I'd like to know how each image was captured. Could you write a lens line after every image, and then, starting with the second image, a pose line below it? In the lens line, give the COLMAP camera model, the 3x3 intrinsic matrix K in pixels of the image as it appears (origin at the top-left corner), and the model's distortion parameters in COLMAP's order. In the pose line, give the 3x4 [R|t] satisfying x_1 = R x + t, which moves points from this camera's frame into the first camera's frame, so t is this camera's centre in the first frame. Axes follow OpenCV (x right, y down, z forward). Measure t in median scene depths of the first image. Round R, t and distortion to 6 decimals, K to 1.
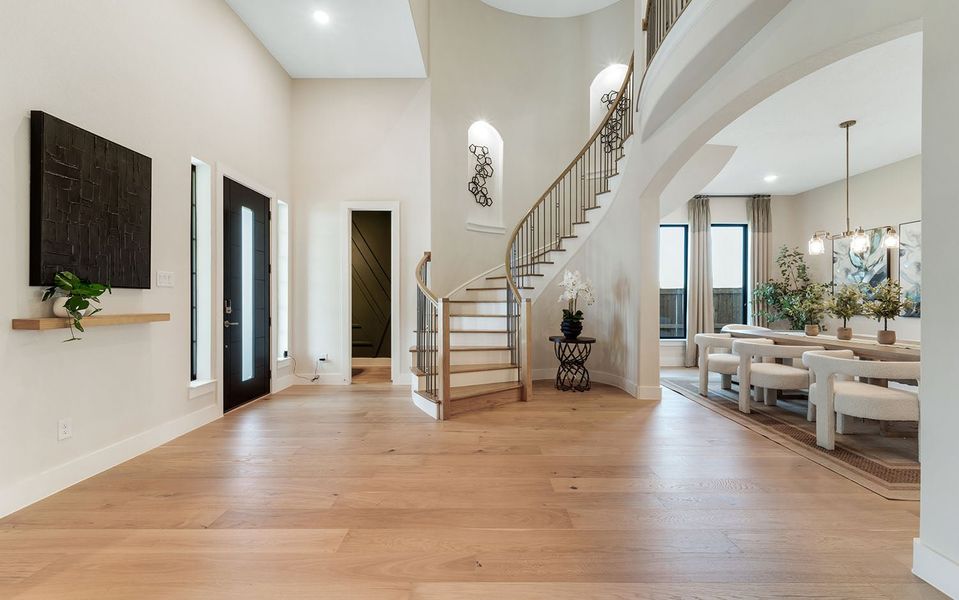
lens RADIAL K [[385.9, 0, 479.5], [0, 385.9, 300.0], [0, 0, 1]] dist [0.001851, -0.000191]
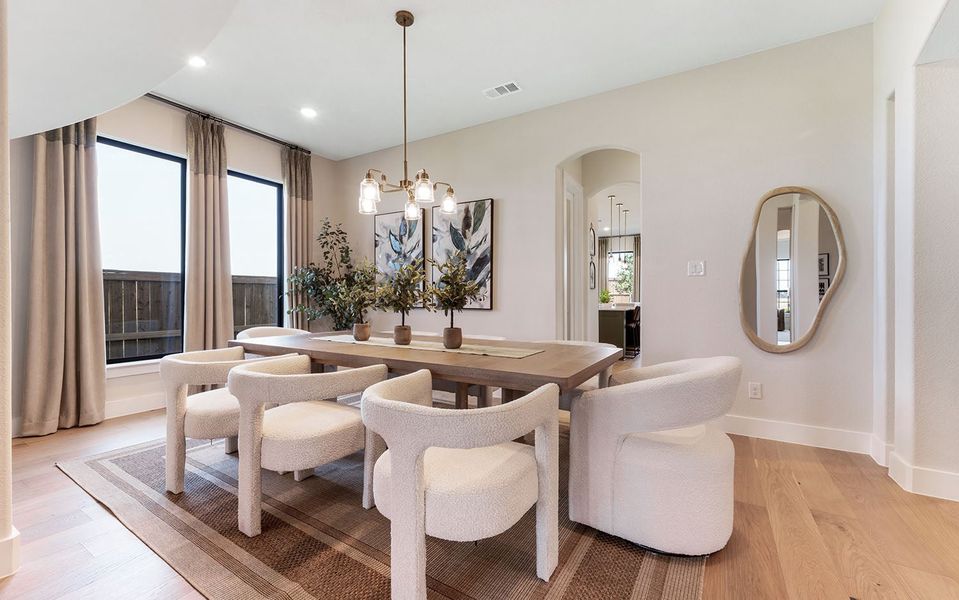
lens RADIAL K [[391.8, 0, 479.5], [0, 391.8, 300.0], [0, 0, 1]] dist [0.001107, -0.000057]
pose [[0.508942, -0.007103, 0.860771, 0.271804], [0.002646, 0.999974, 0.006687, 0.014403], [-0.860797, -0.001125, 0.508948, 0.341157]]
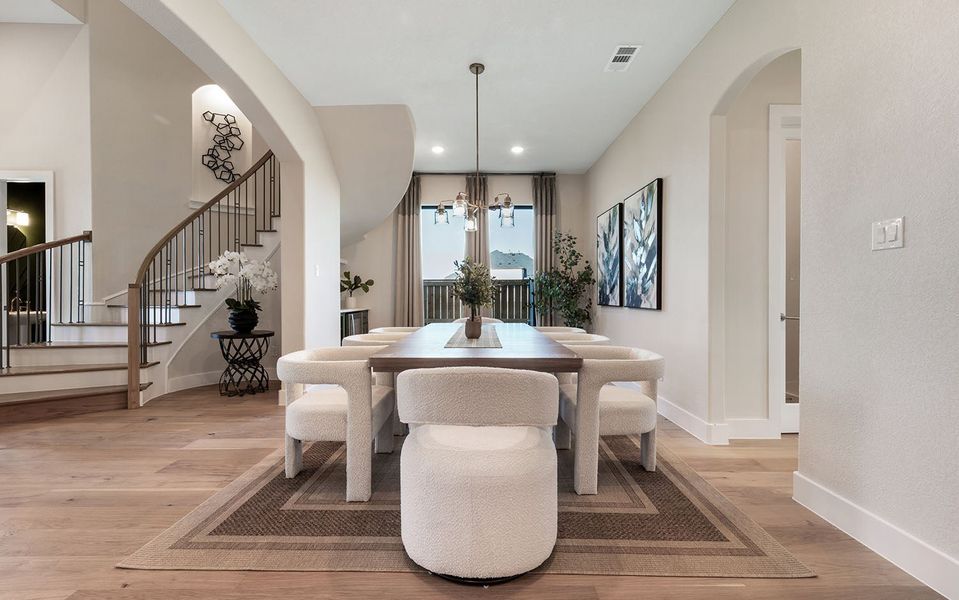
lens RADIAL K [[385.9, 0, 479.5], [0, 385.9, 300.0], [0, 0, 1]] dist [0.001851, -0.000191]
pose [[0.999865, 0.000687, 0.016419, 0.585985], [-0.000757, 0.999991, 0.004270, 0.018887], [-0.016416, -0.004282, 0.999856, 0.115754]]
